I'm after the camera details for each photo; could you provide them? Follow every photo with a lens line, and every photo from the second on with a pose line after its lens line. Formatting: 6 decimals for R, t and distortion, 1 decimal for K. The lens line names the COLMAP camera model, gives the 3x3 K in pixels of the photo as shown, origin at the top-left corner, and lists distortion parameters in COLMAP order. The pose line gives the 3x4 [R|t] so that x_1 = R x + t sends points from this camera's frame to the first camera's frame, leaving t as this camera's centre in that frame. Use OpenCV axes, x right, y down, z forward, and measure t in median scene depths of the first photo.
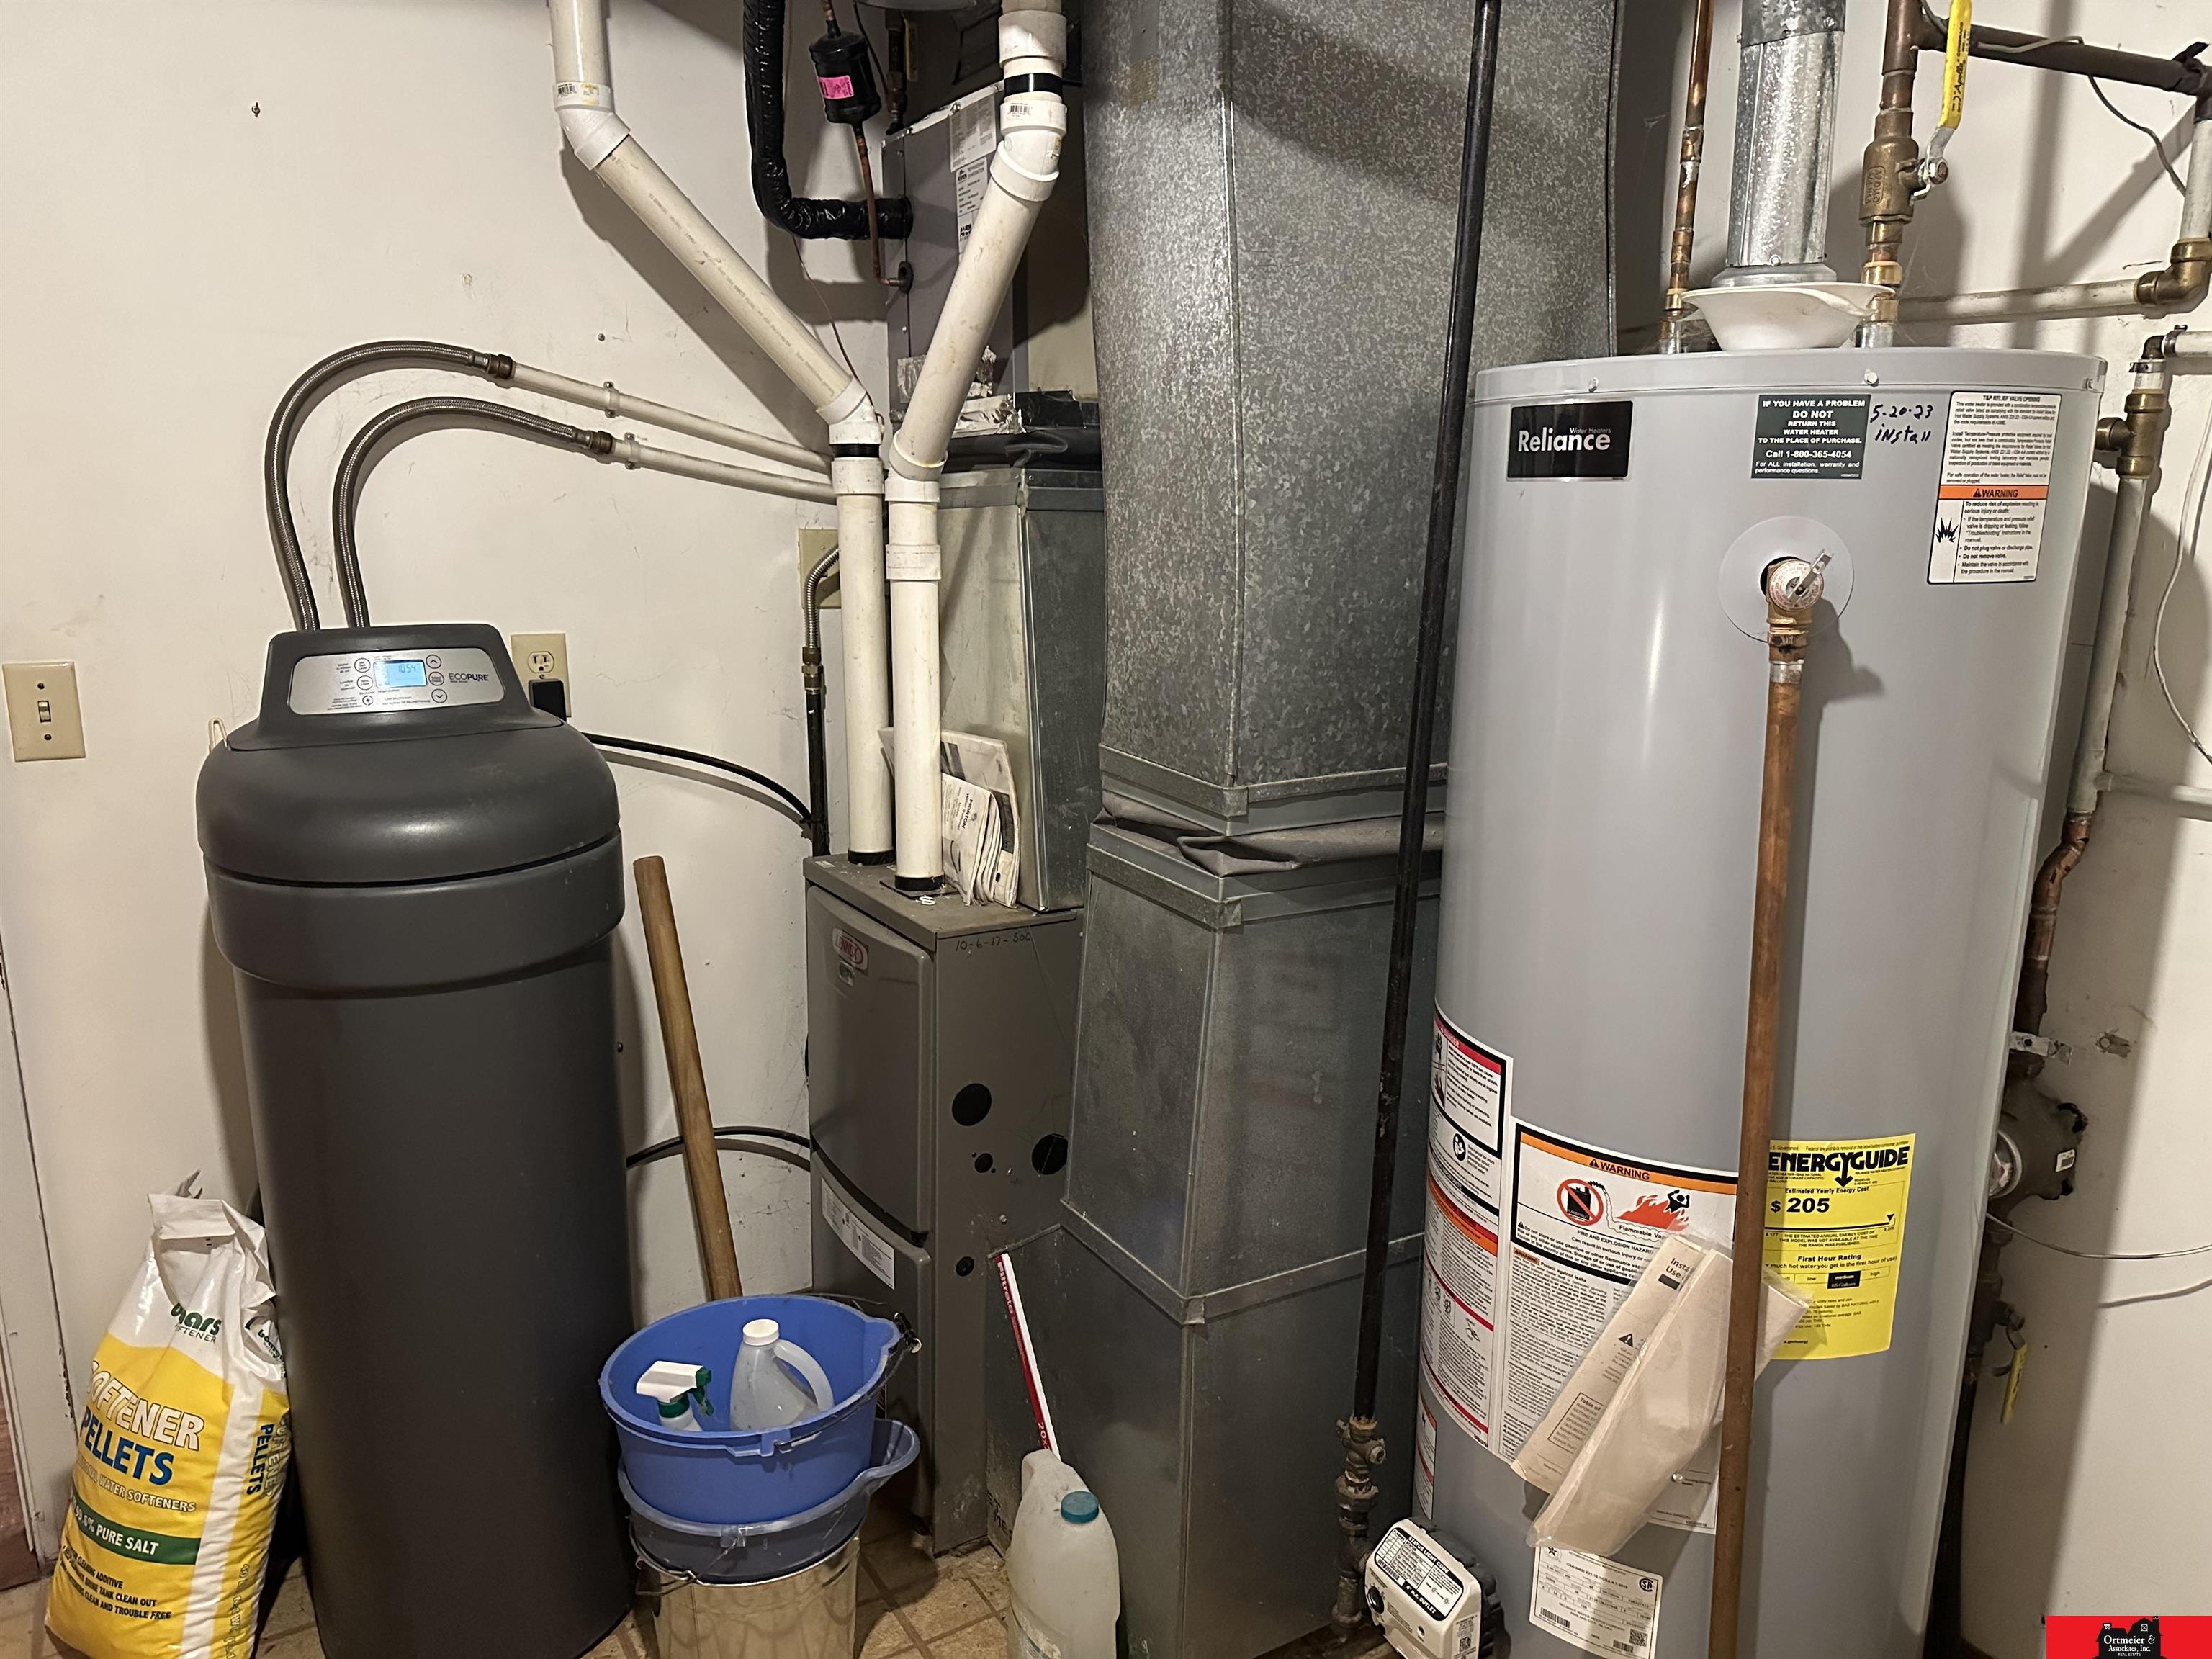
lens RADIAL K [[1558.7, 0, 1110.6], [0, 1558.7, 816.9], [0, 0, 1]] dist [0.031424, -0.034838]
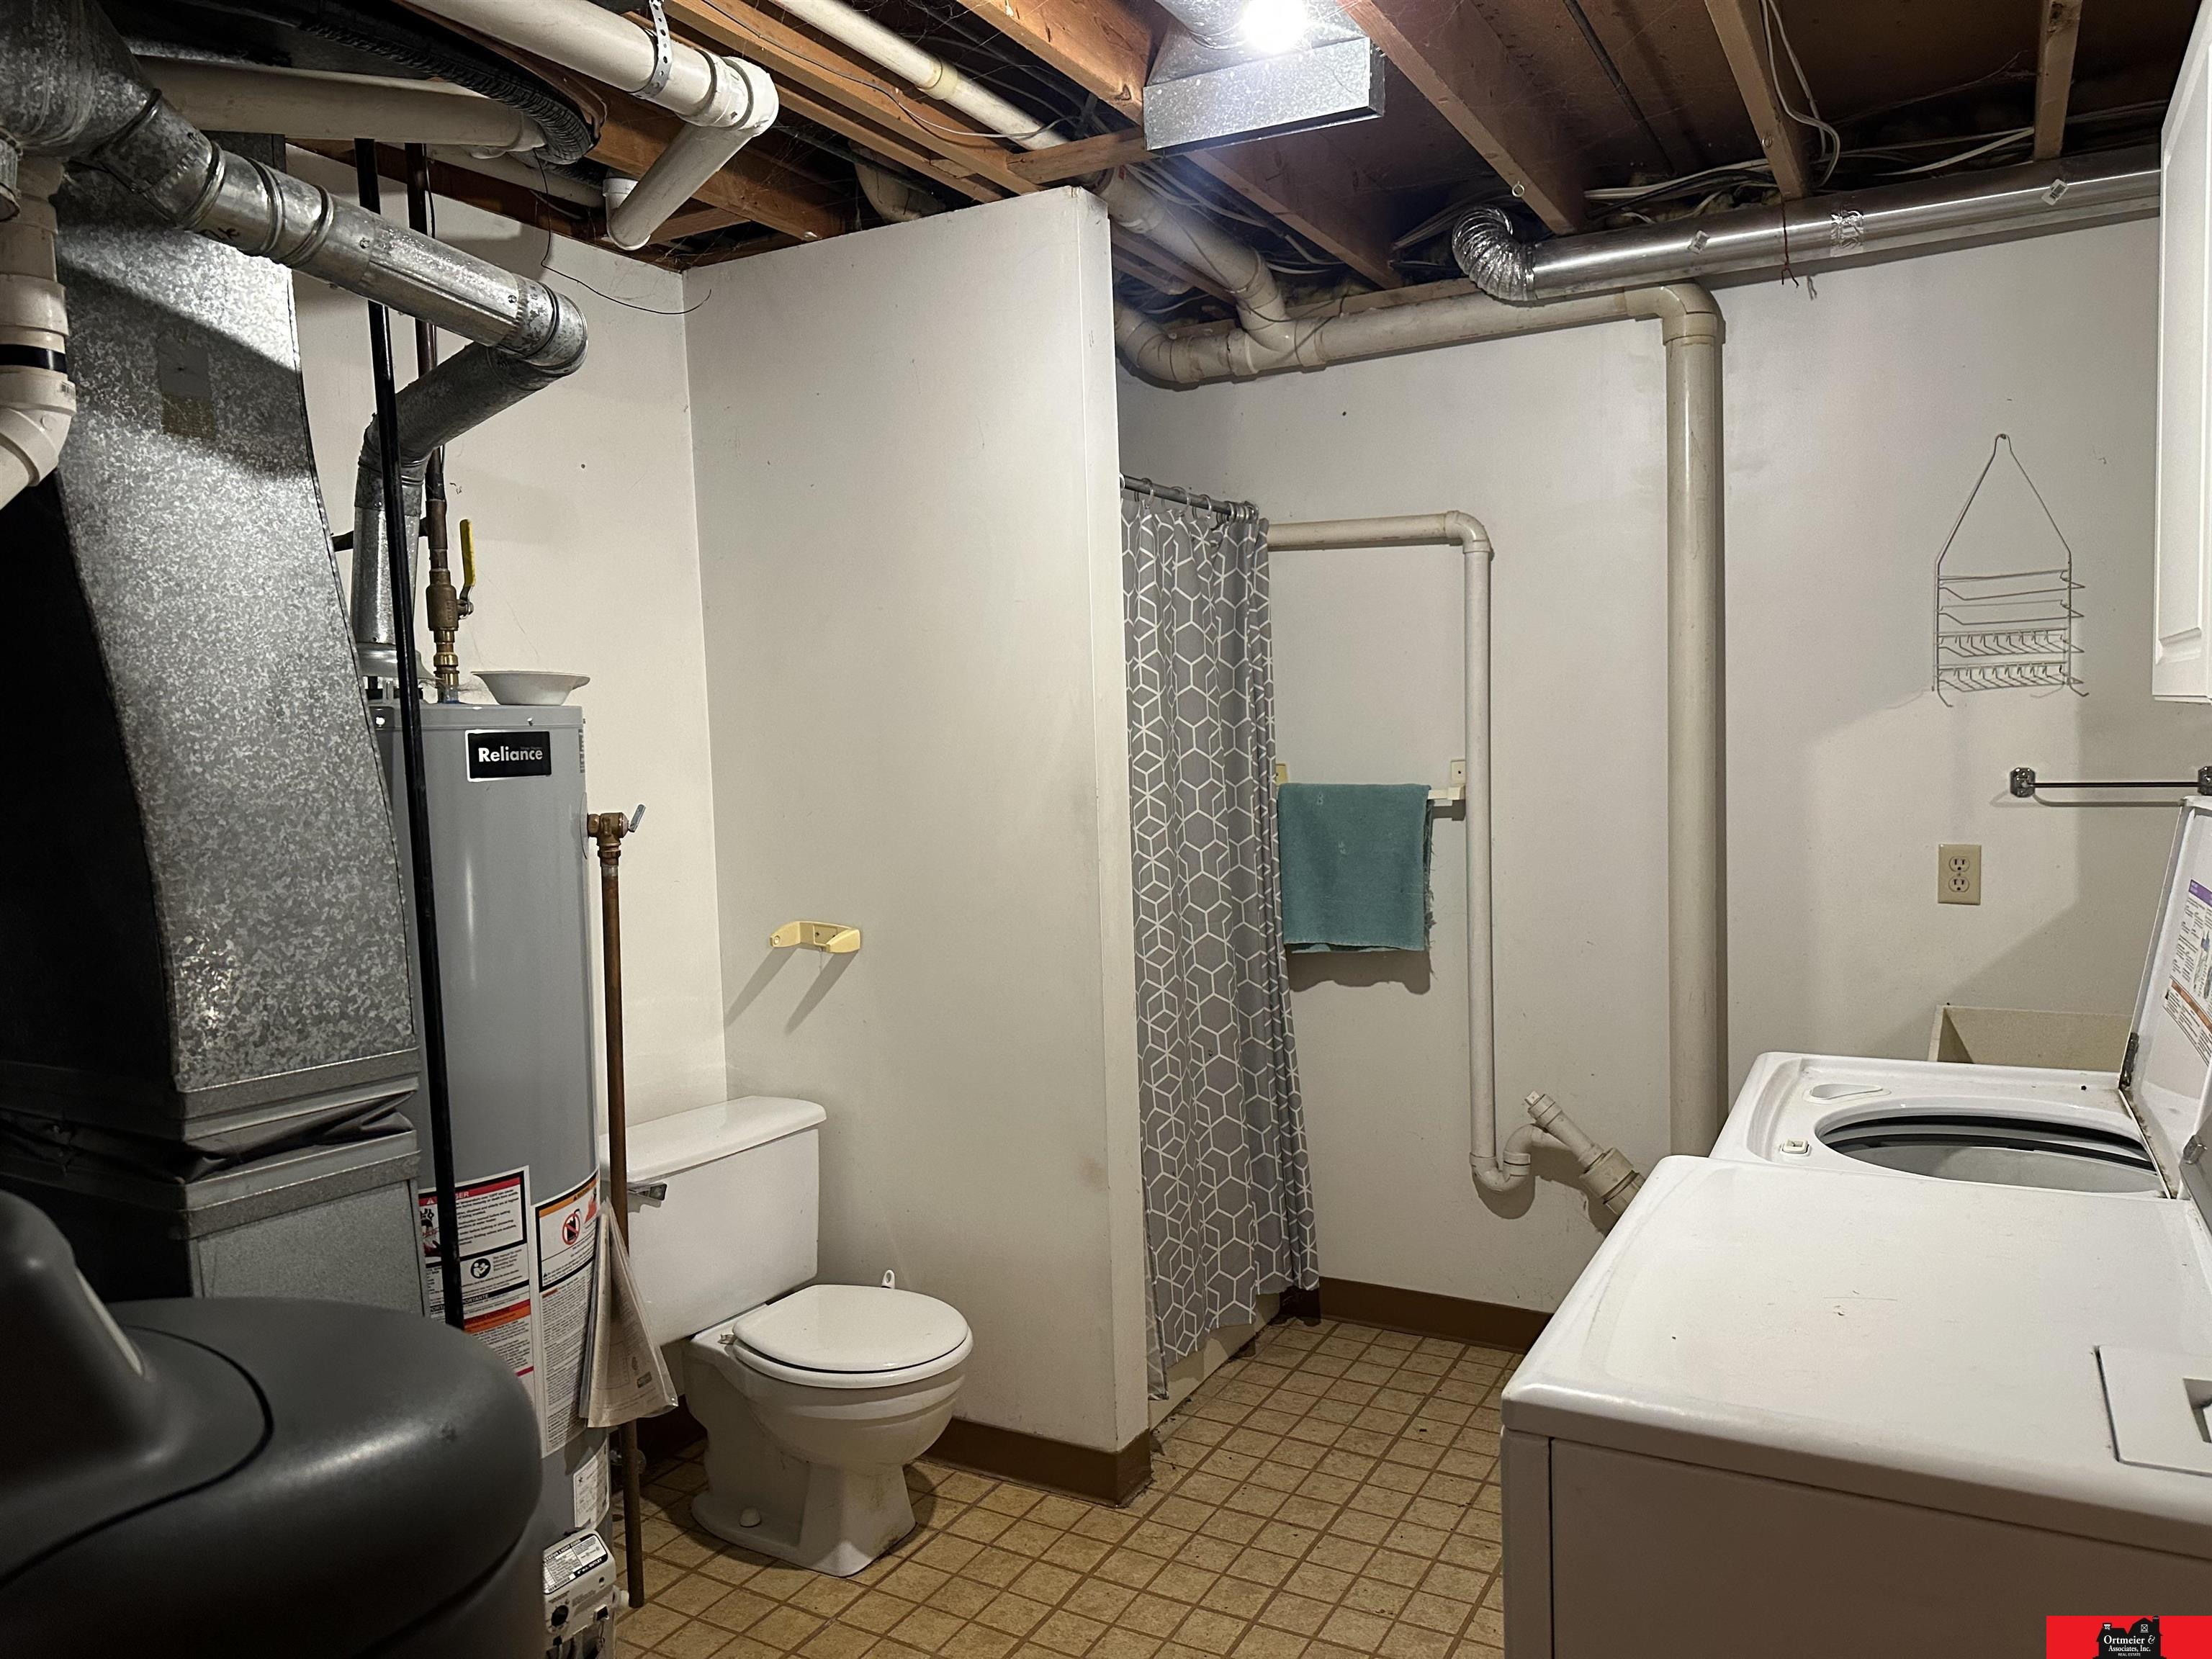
lens RADIAL K [[1558.7, 0, 1111.3], [0, 1558.7, 835.1], [0, 0, 1]] dist [0.031424, -0.034838]
pose [[-0.485246, -0.046692, 0.873130, -1.224344], [0.216447, 0.961080, 0.171686, -0.265460], [-0.847164, 0.272297, -0.456254, 1.080019]]
